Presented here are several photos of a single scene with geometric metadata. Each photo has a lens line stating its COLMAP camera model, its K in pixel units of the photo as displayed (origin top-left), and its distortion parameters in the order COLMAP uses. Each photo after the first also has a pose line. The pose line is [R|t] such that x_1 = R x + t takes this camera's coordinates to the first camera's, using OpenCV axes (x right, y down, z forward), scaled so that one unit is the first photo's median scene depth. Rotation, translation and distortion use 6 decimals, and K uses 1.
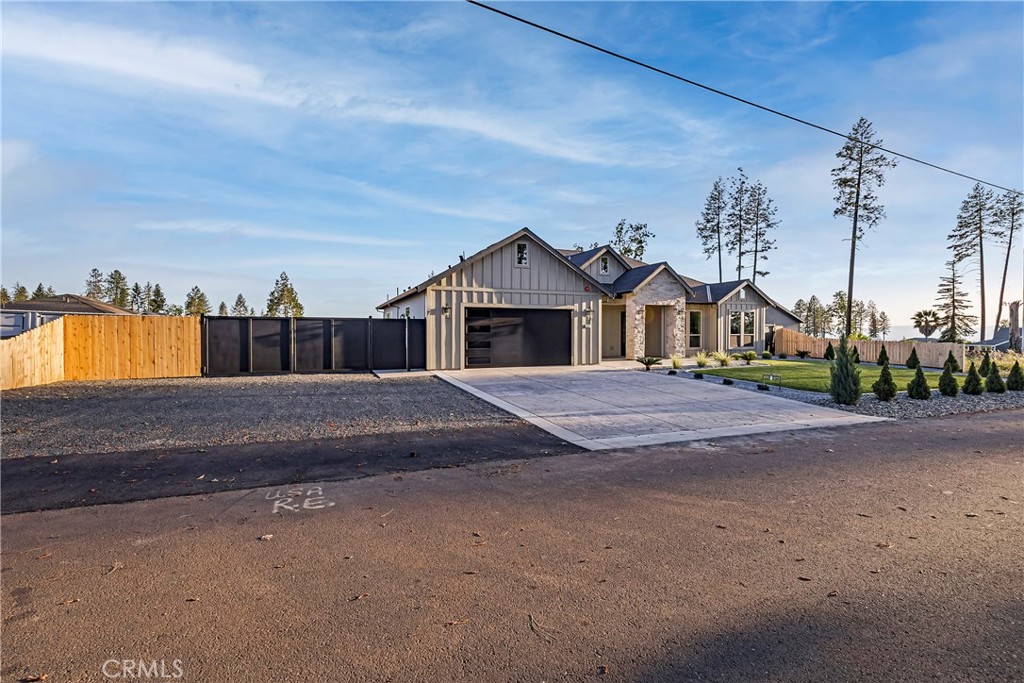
lens RADIAL K [[395.1, 0, 512.0], [0, 395.1, 341.5], [0, 0, 1]] dist [-0.003513, -0.000038]
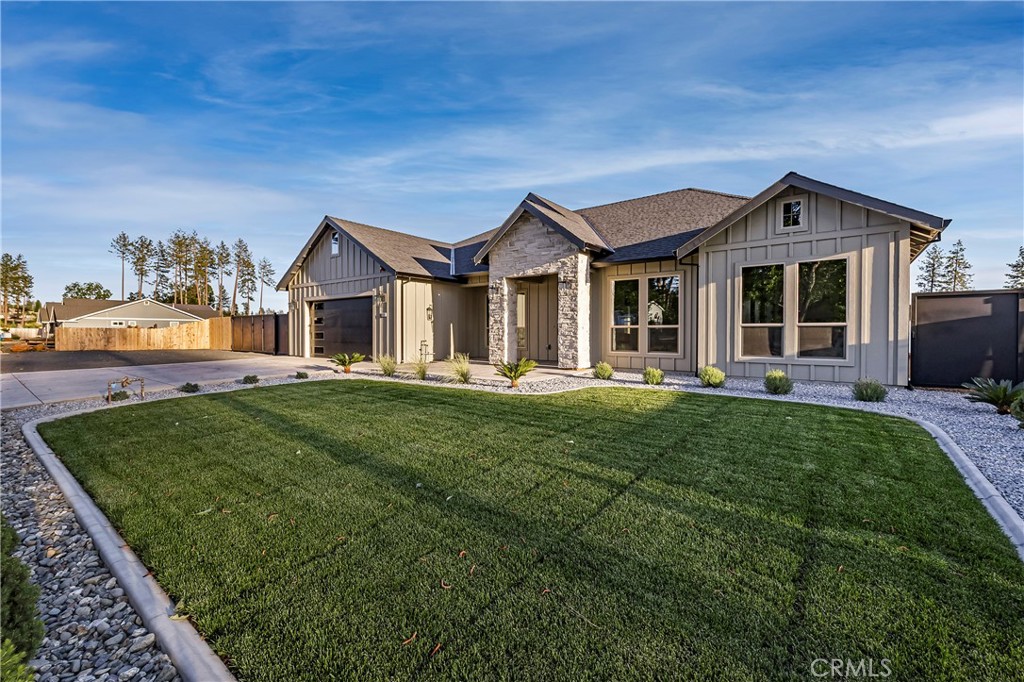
lens RADIAL K [[416.3, 0, 512.0], [0, 416.3, 341.0], [0, 0, 1]] dist [0.000360, -0.000079]
pose [[0.537694, 0.018710, -0.842932, 1.204829], [-0.021749, 0.999729, 0.008317, 0.002005], [0.842859, 0.013861, 0.537955, 0.873221]]
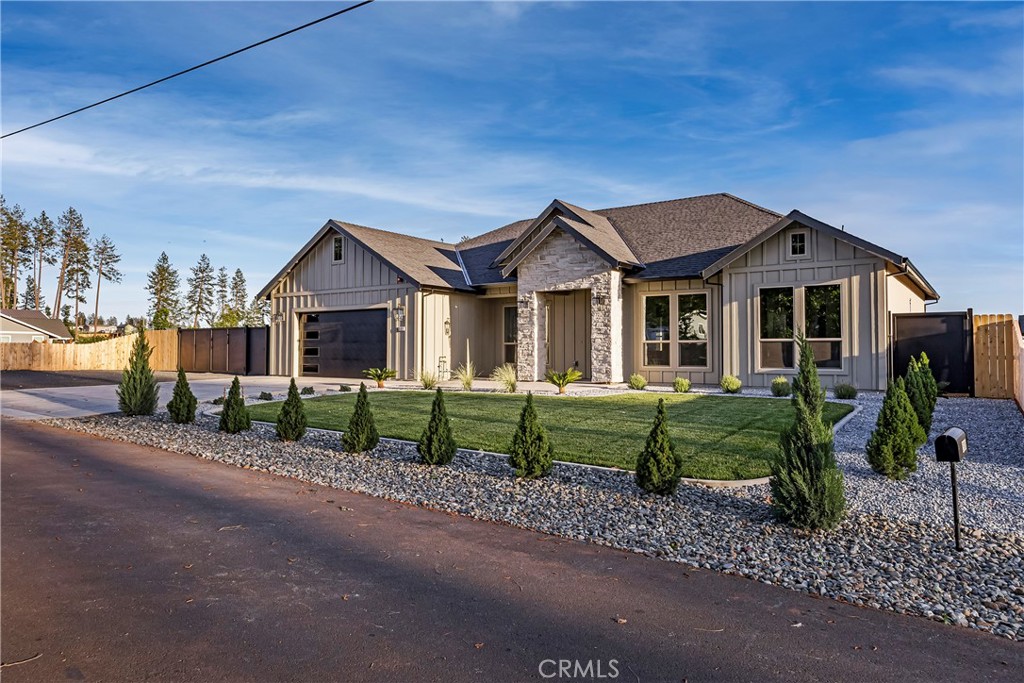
lens RADIAL K [[659.3, 0, 512.0], [0, 659.3, 341.5], [0, 0, 1]] dist [-0.001533, 0.001071]
pose [[0.577402, -0.012526, -0.816364, 1.538318], [-0.022040, 0.999279, -0.030921, 0.022301], [0.816162, 0.035846, 0.576710, 0.509360]]
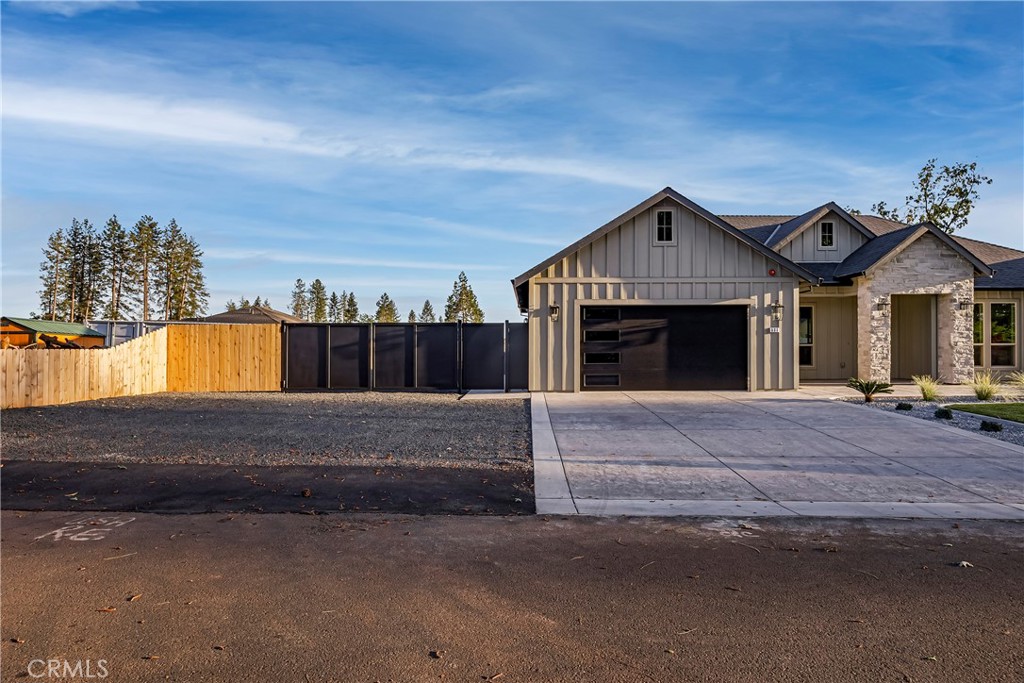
lens RADIAL K [[542.5, 0, 541.7], [0, 542.5, 345.0], [0, 0, 1]] dist [-0.011334, 0.000693]
pose [[0.938766, -0.002339, -0.344547, 0.158226], [-0.004482, 0.999809, -0.019000, 0.004269], [0.344526, 0.019381, 0.938577, 0.048329]]
